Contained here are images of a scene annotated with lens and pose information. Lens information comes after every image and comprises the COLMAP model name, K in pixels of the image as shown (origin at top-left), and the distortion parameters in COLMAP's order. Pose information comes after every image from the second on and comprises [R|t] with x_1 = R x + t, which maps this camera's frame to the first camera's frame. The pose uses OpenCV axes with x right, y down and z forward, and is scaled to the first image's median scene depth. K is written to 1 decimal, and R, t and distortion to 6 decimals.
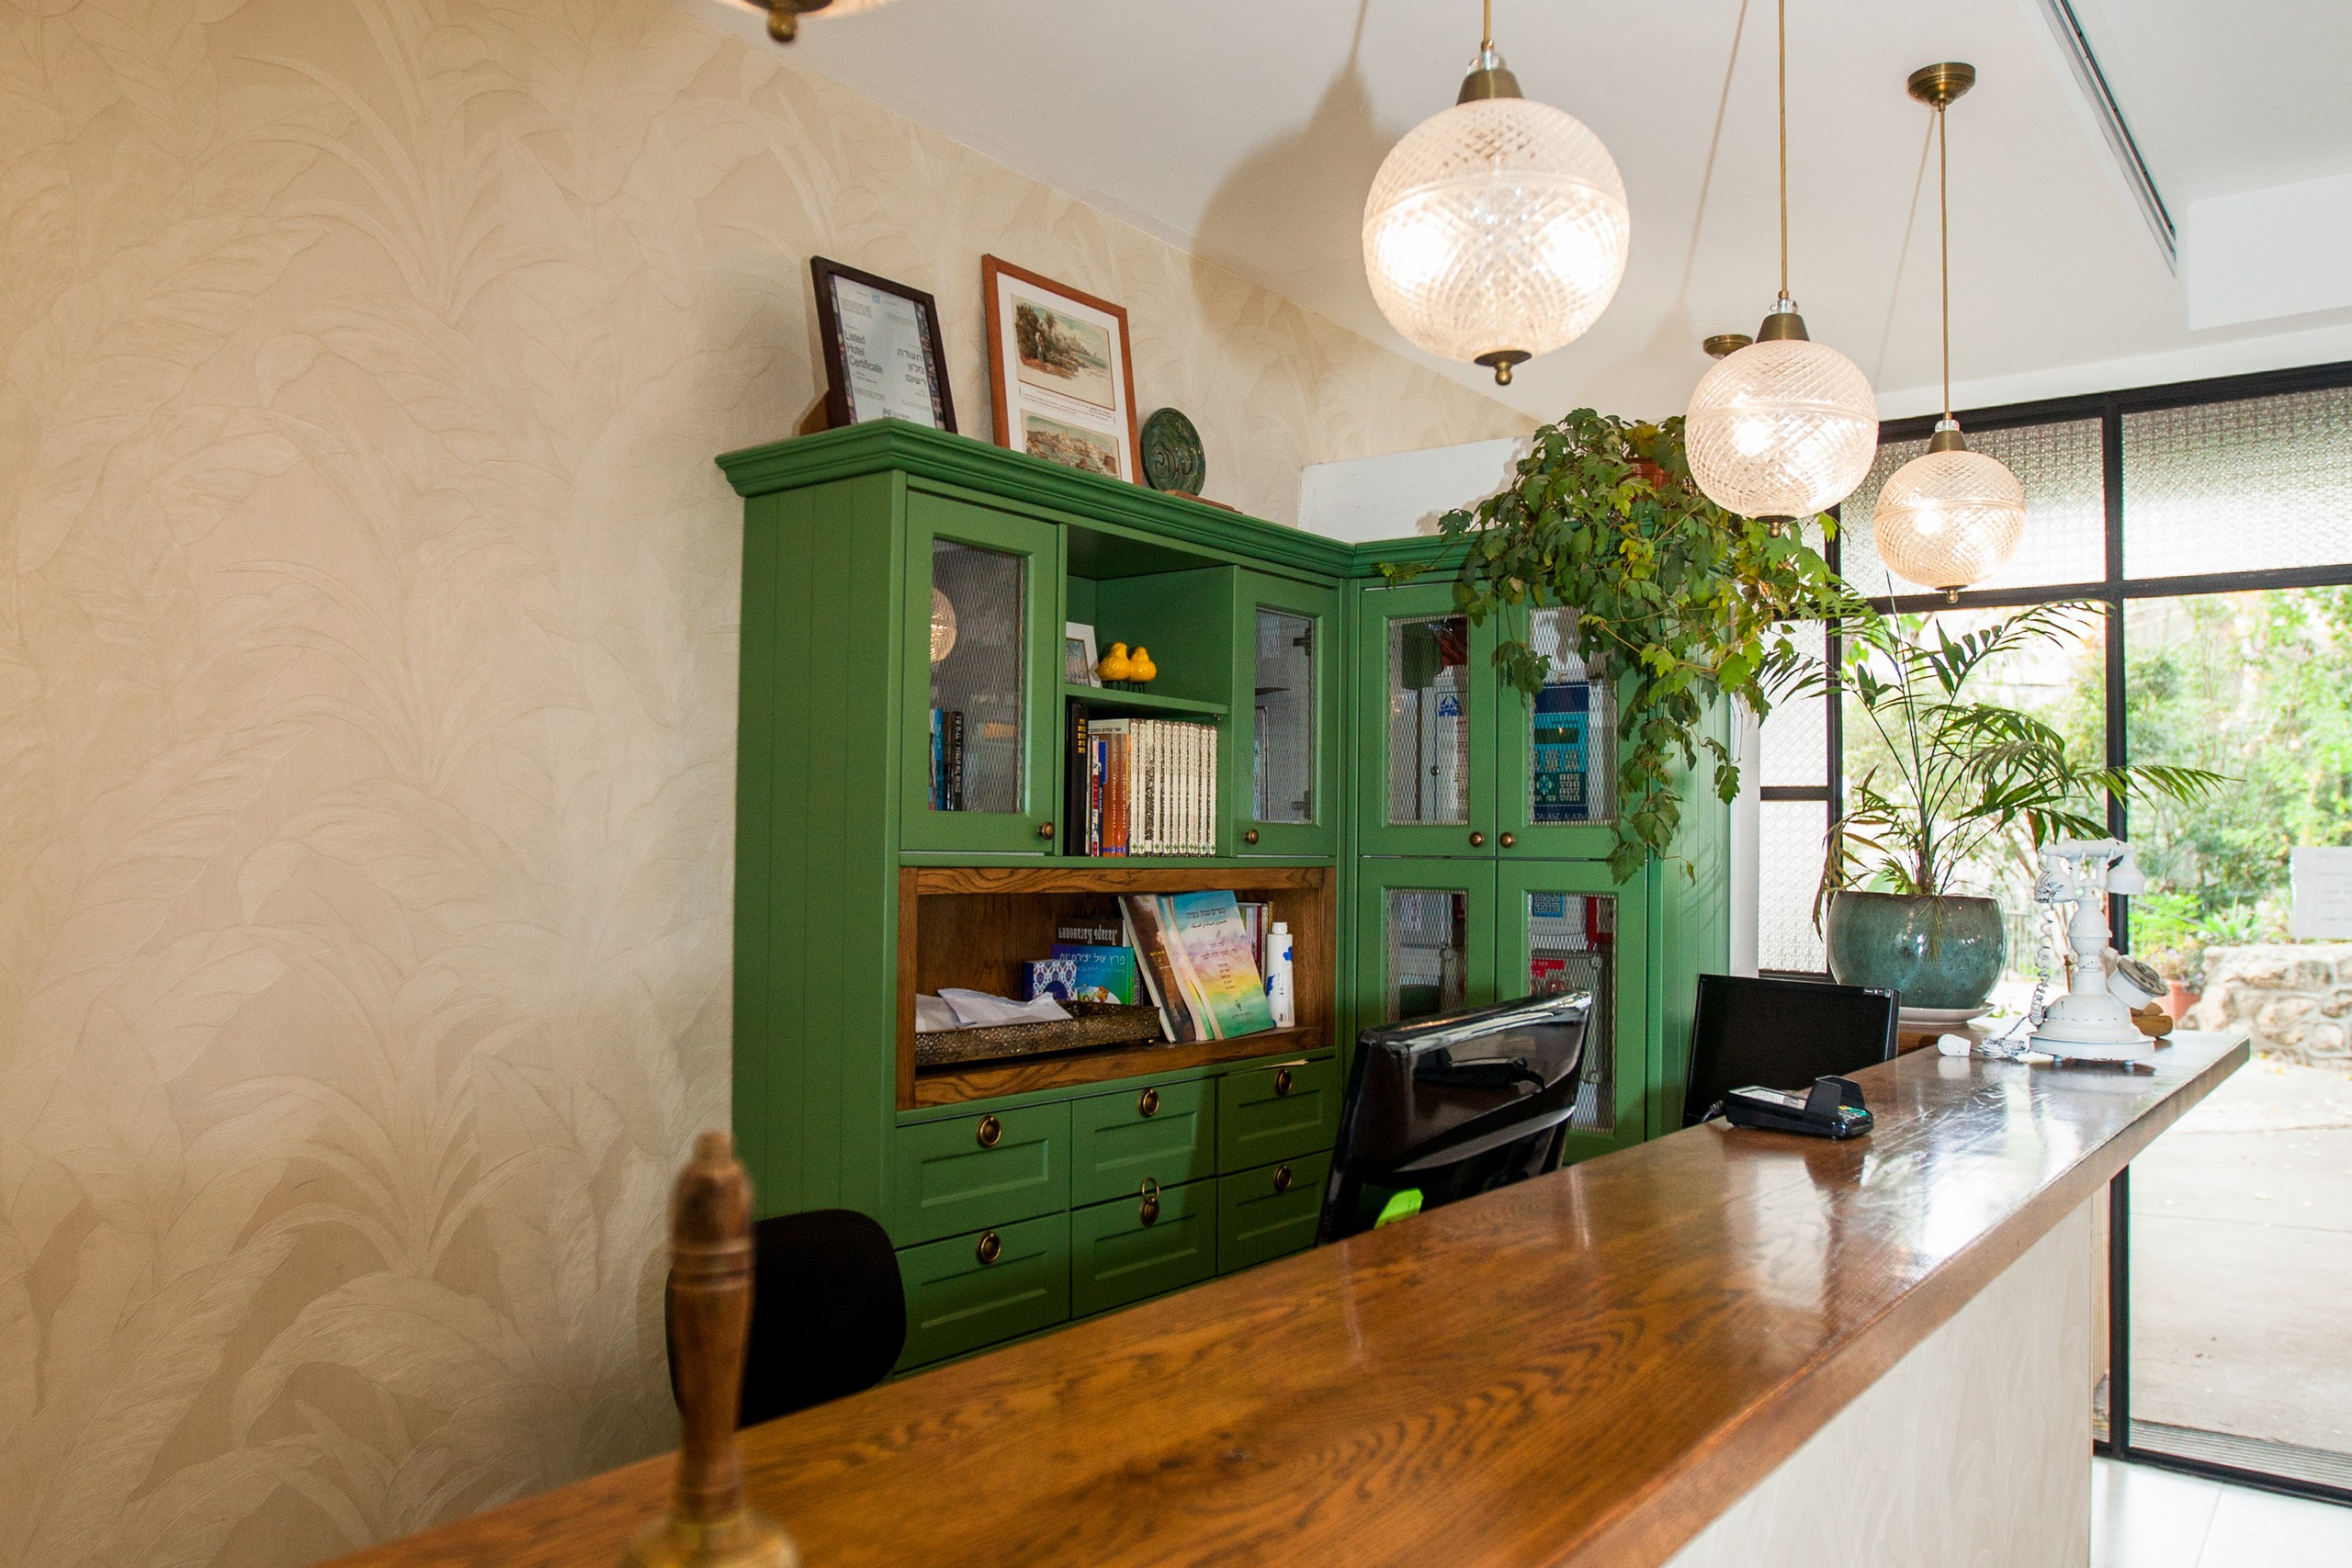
lens RADIAL K [[1754.6, 0, 1176.0], [0, 1754.6, 784.0], [0, 0, 1]] dist [-0.046496, 0.001730]
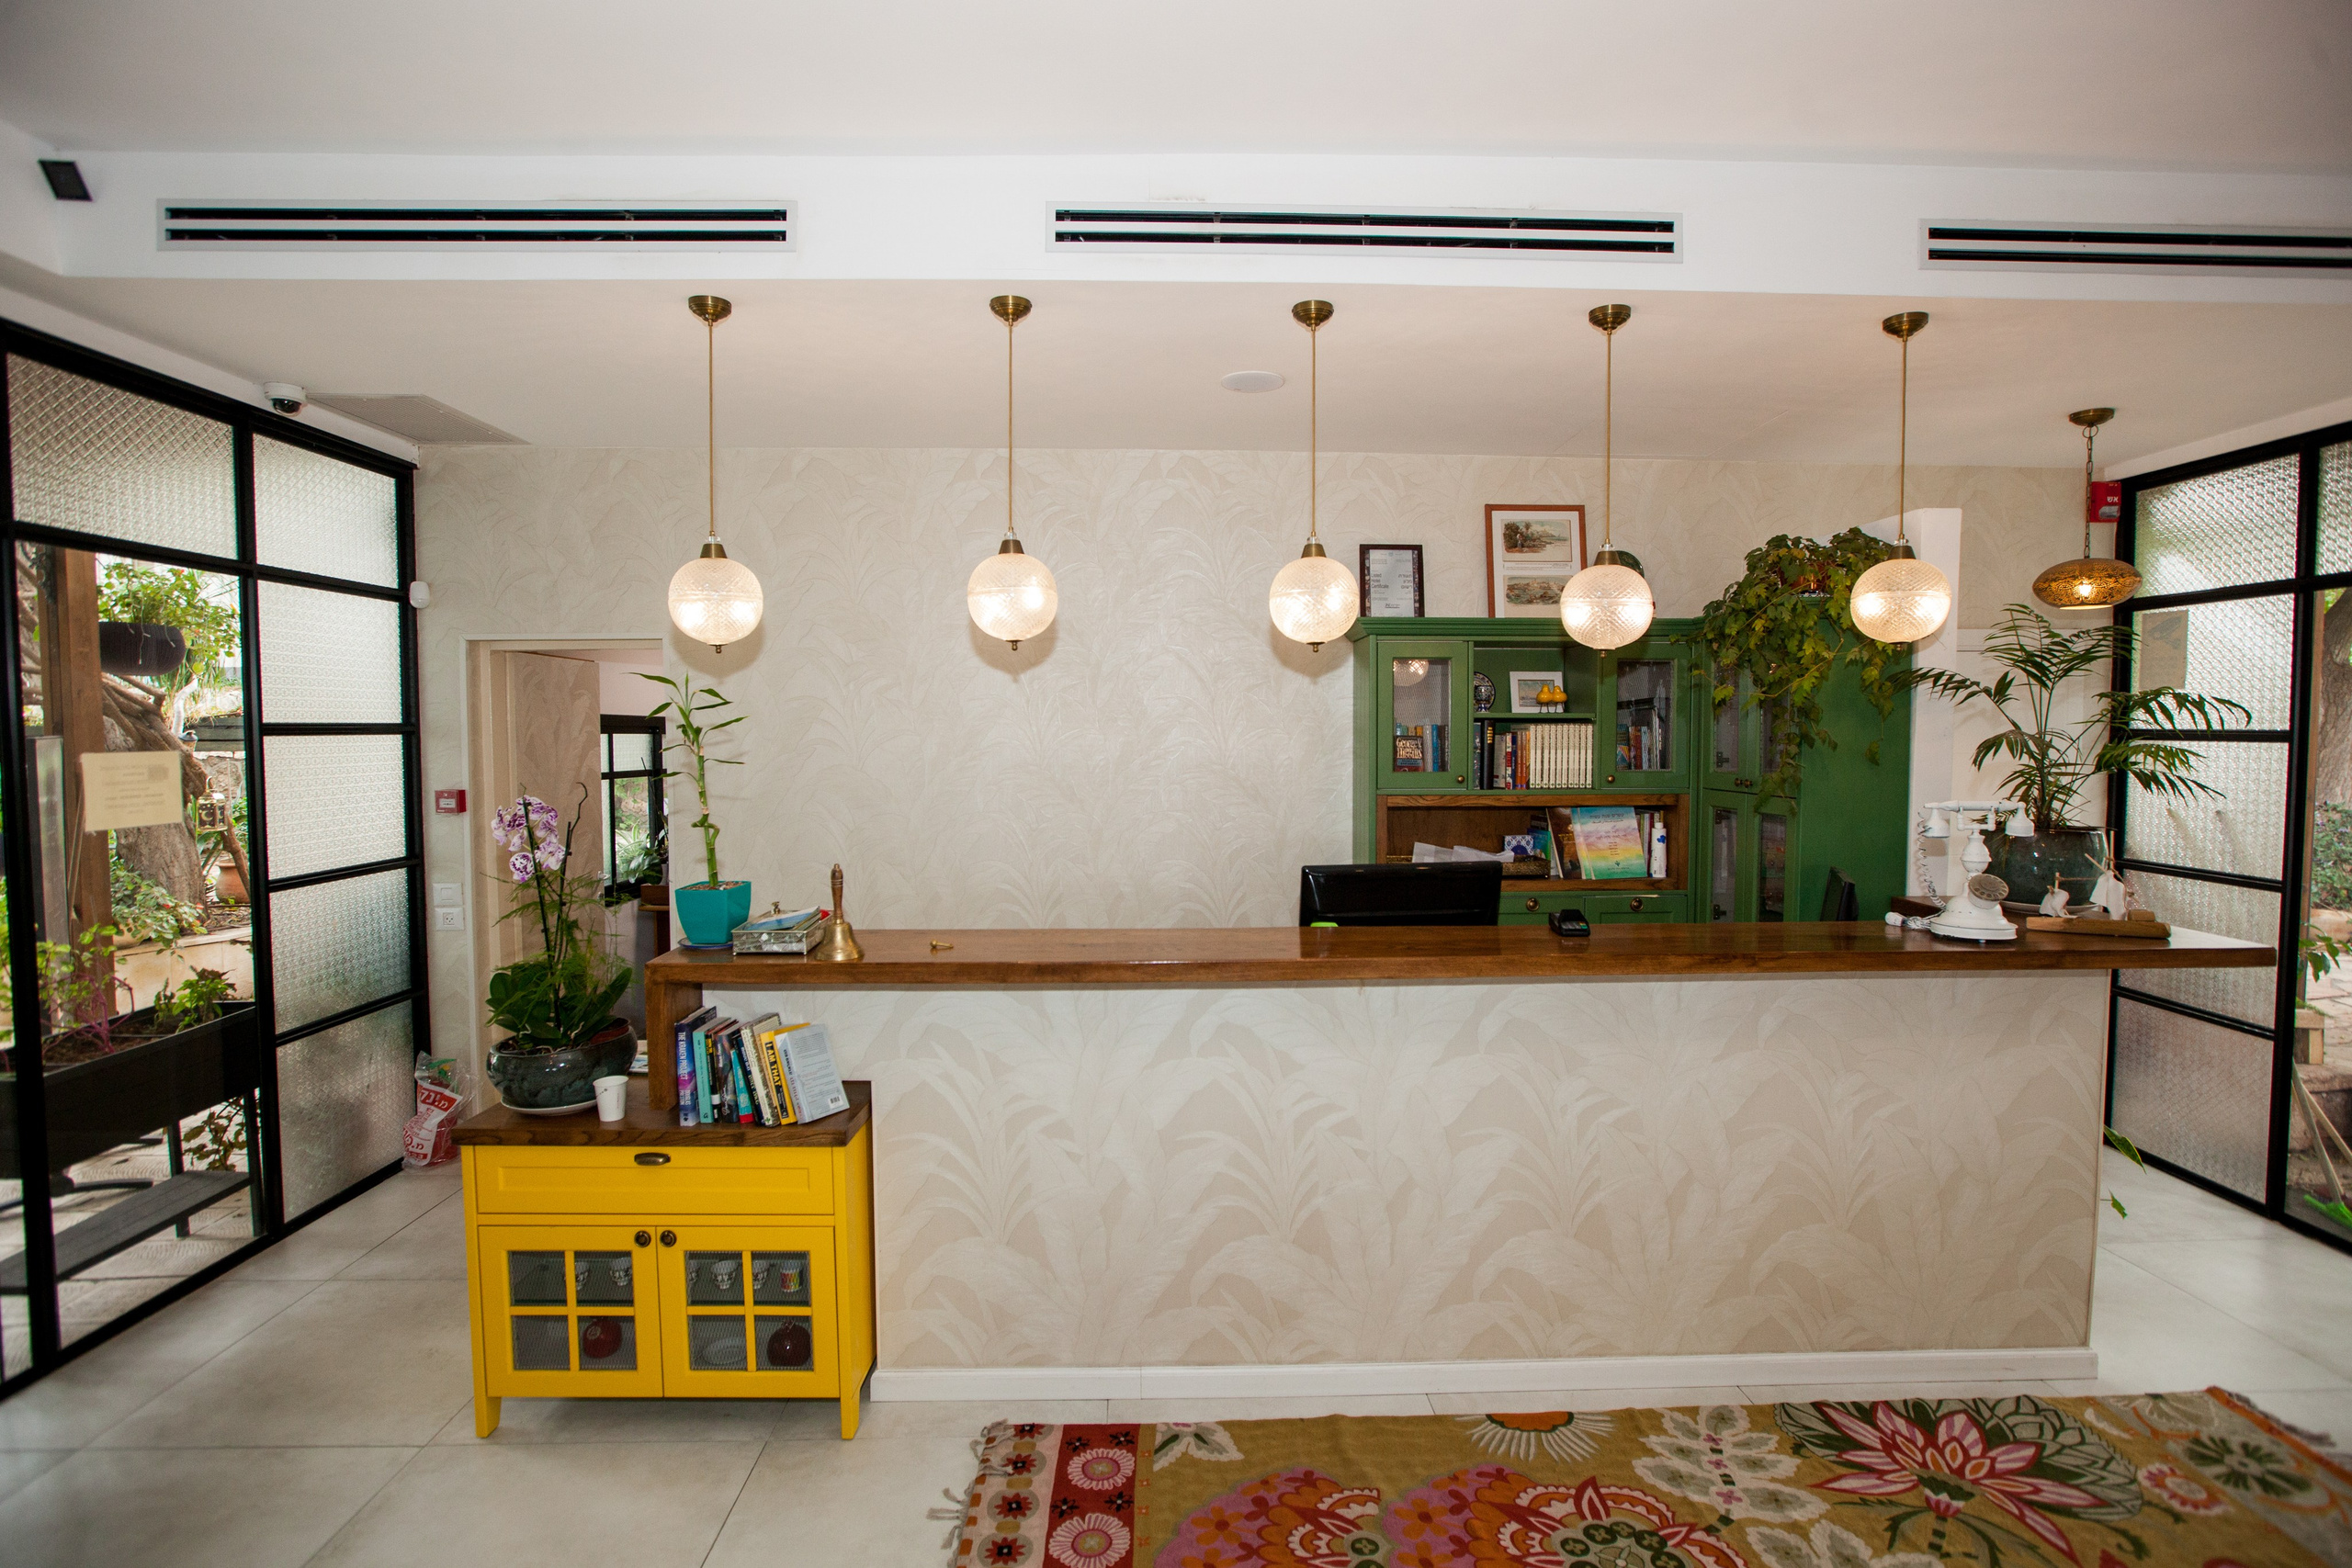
lens RADIAL K [[1152.3, 0, 1176.0], [0, 1152.3, 784.0], [0, 0, 1]] dist [-0.020570, 0.000494]
pose [[0.613440, 0.022422, -0.789423, 0.768974], [0.043523, 0.997118, 0.062141, -0.066428], [0.788541, -0.072478, 0.610696, -0.176641]]
